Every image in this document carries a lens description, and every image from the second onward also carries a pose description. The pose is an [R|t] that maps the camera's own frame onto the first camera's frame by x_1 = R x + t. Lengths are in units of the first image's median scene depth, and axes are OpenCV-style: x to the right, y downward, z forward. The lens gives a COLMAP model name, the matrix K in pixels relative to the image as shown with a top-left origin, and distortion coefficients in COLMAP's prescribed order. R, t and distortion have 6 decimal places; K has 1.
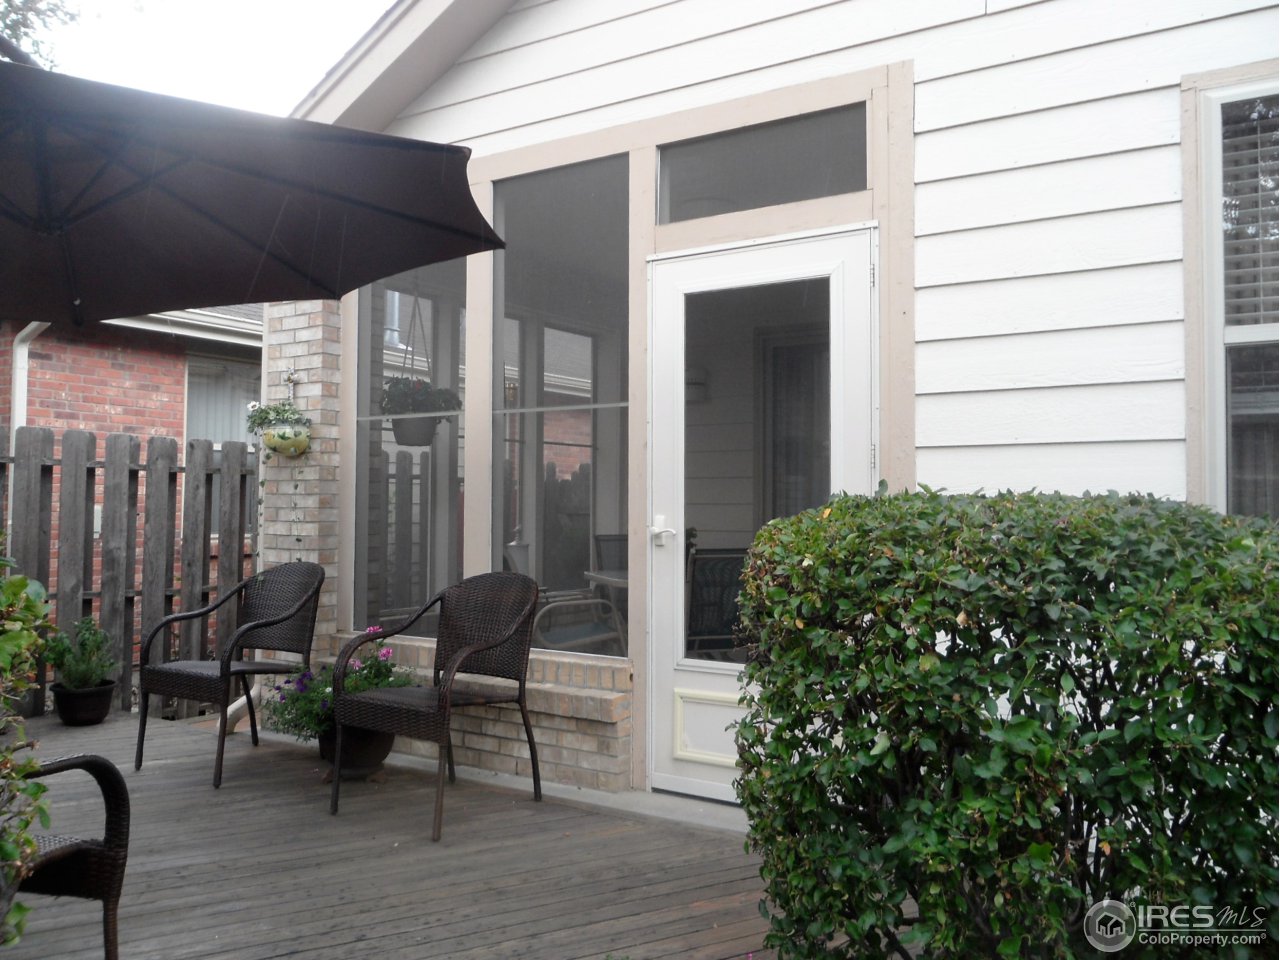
lens RADIAL K [[1057.9, 0, 639.4], [0, 1057.9, 479.1], [0, 0, 1]] dist [-0.007754, -0.009017]
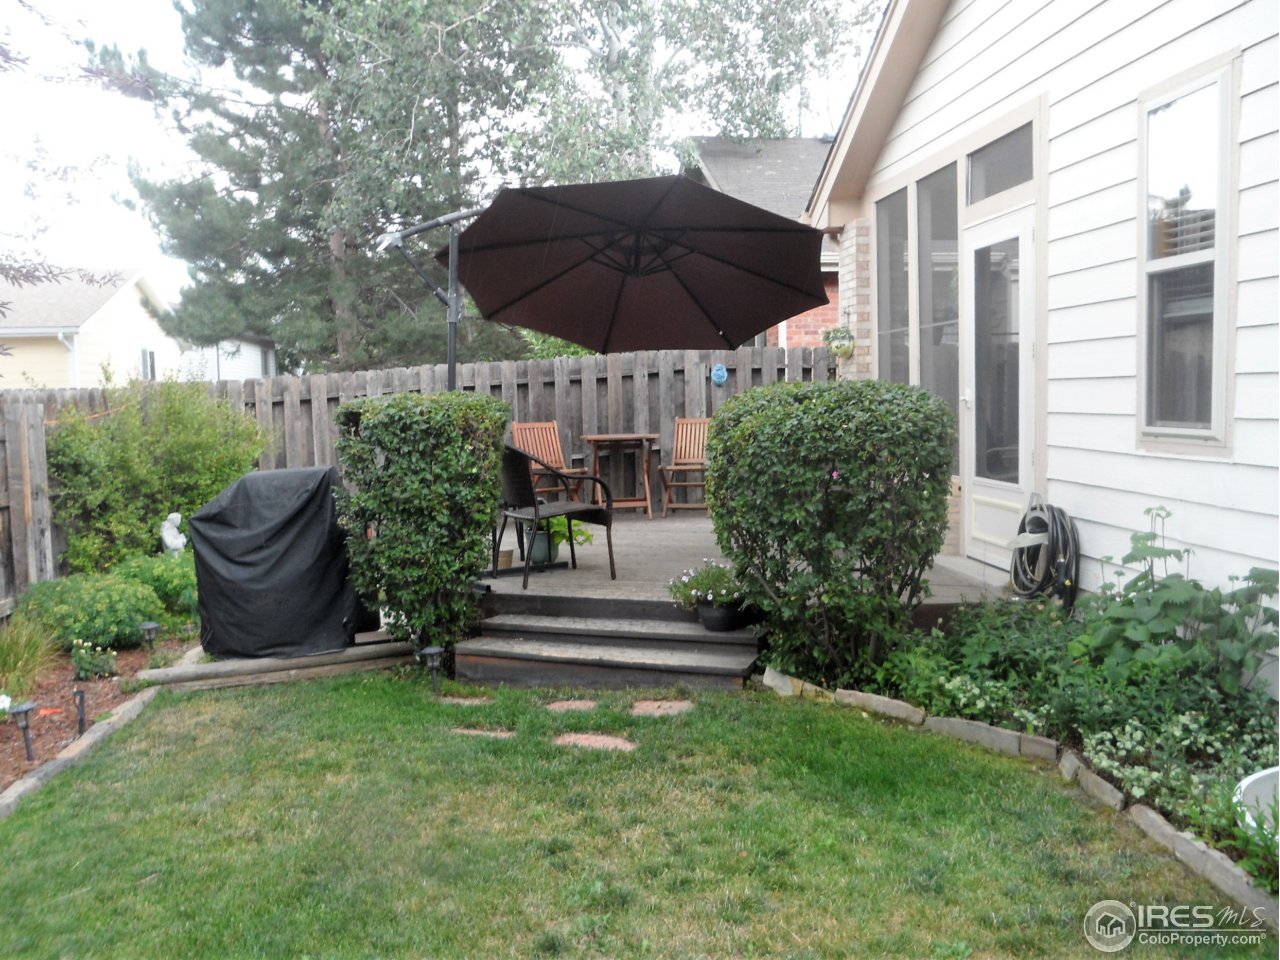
lens RADIAL K [[1057.9, 0, 640.4], [0, 1057.9, 478.8], [0, 0, 1]] dist [-0.007754, -0.009017]
pose [[0.650139, 0.040297, -0.758746, 1.031230], [0.048073, 0.994410, 0.094004, -0.006791], [0.758293, -0.097591, 0.644568, -0.485309]]
